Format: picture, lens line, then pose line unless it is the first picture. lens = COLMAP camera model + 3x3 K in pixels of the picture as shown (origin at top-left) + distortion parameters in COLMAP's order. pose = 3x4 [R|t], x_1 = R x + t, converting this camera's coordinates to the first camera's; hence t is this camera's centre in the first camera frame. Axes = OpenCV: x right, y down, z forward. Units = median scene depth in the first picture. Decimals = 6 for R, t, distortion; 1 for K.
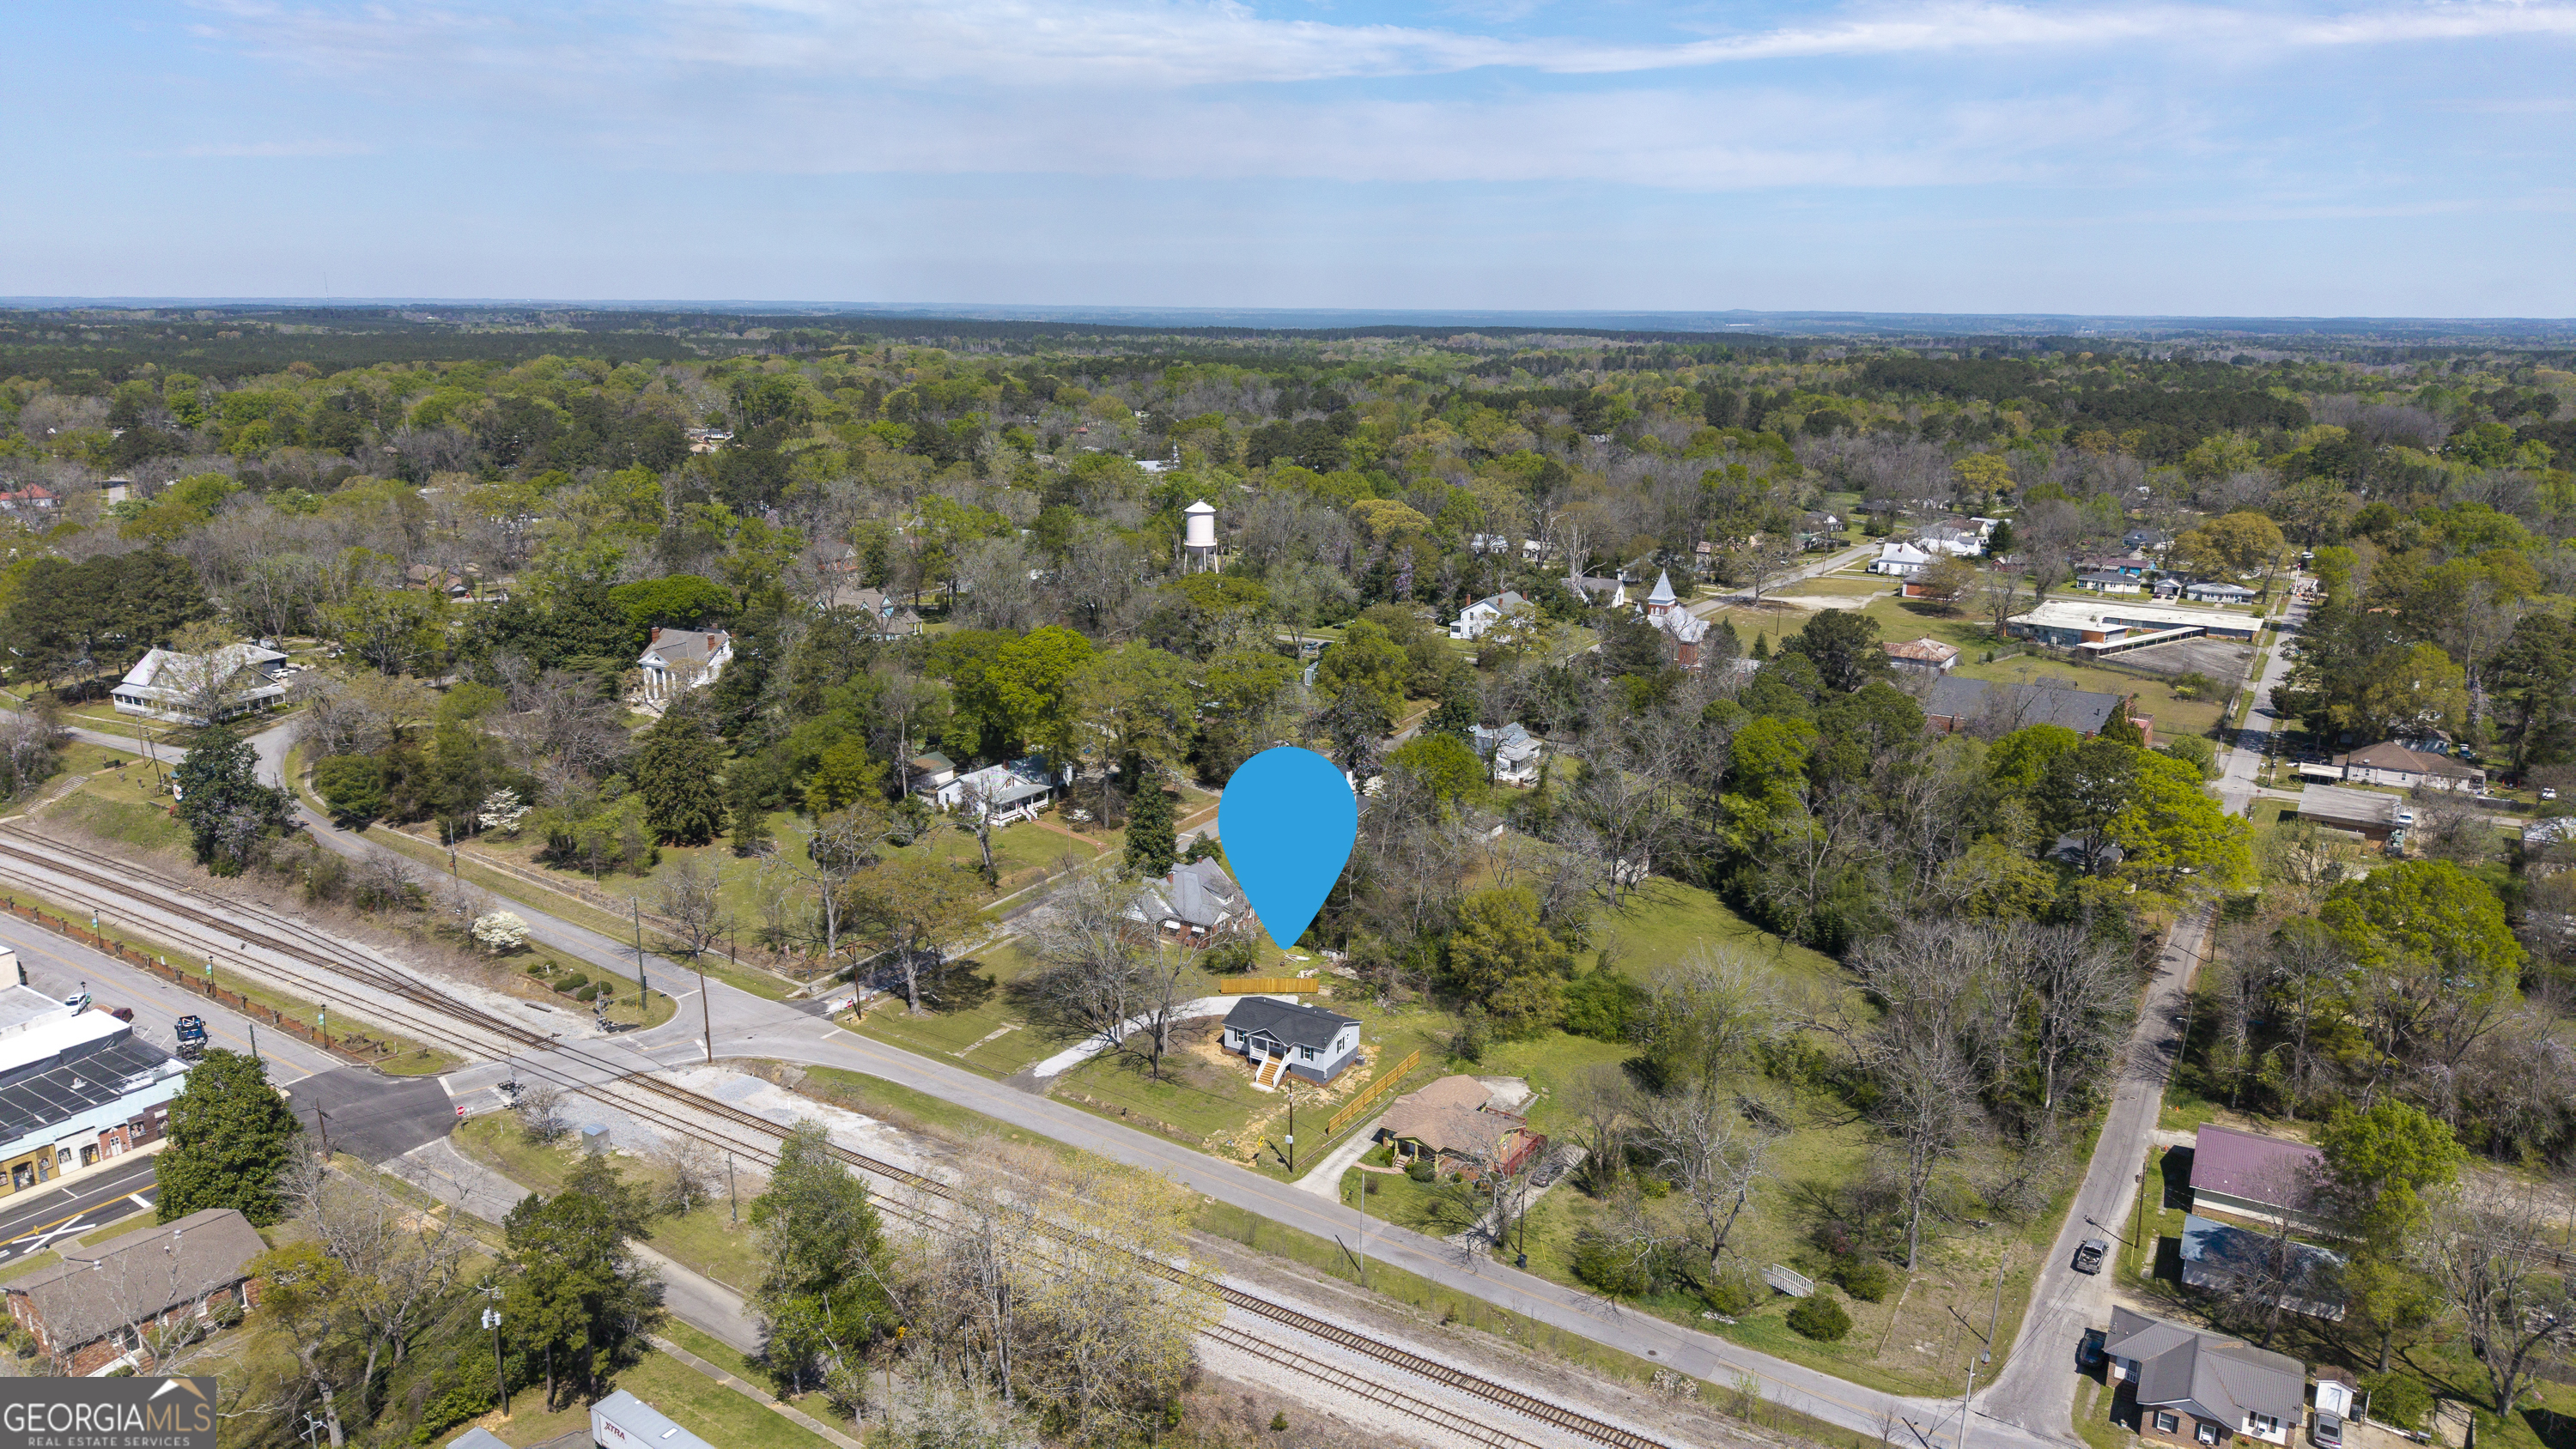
lens RADIAL K [[1706.3, 0, 1291.0], [0, 1706.3, 727.9], [0, 0, 1]] dist [0.072350, -0.103692]
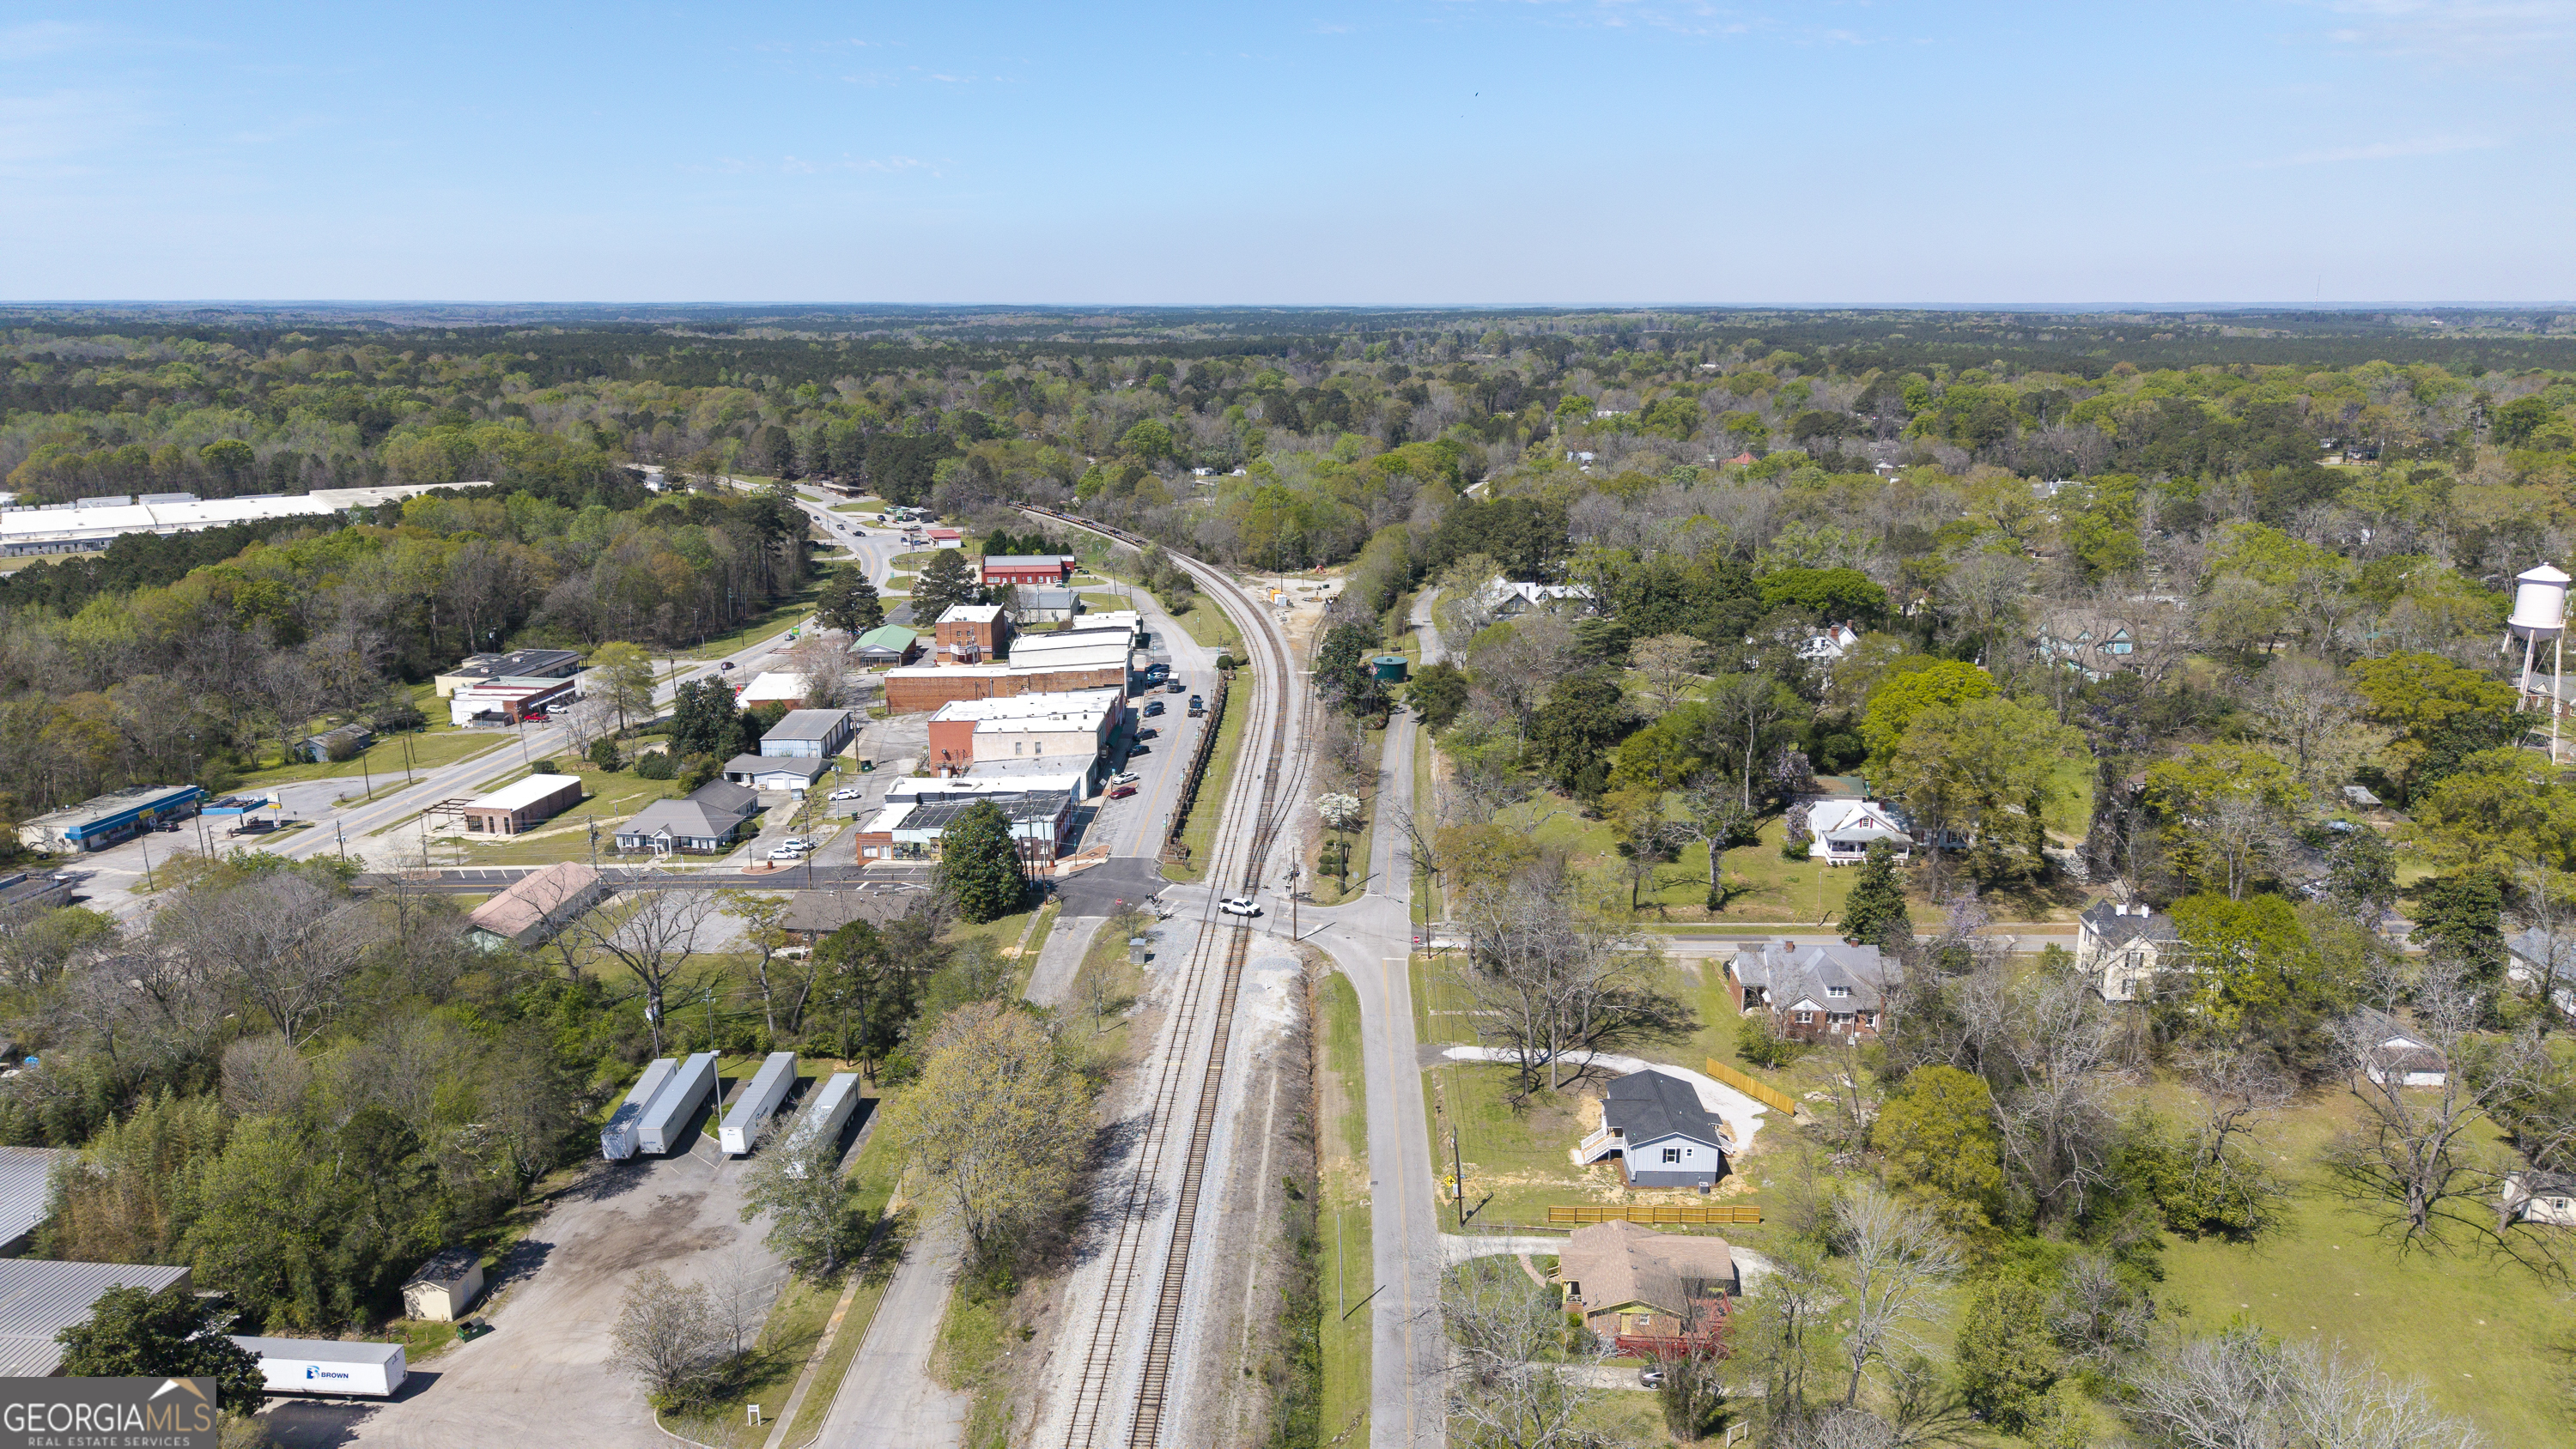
lens RADIAL K [[1709.9, 0, 1294.5], [0, 1709.9, 723.4], [0, 0, 1]] dist [0.014742, -0.002622]
pose [[0.497458, 0.206194, -0.842626, 0.573951], [-0.209211, 0.971186, 0.114142, -0.077239], [0.841882, 0.119506, 0.526263, 0.344370]]
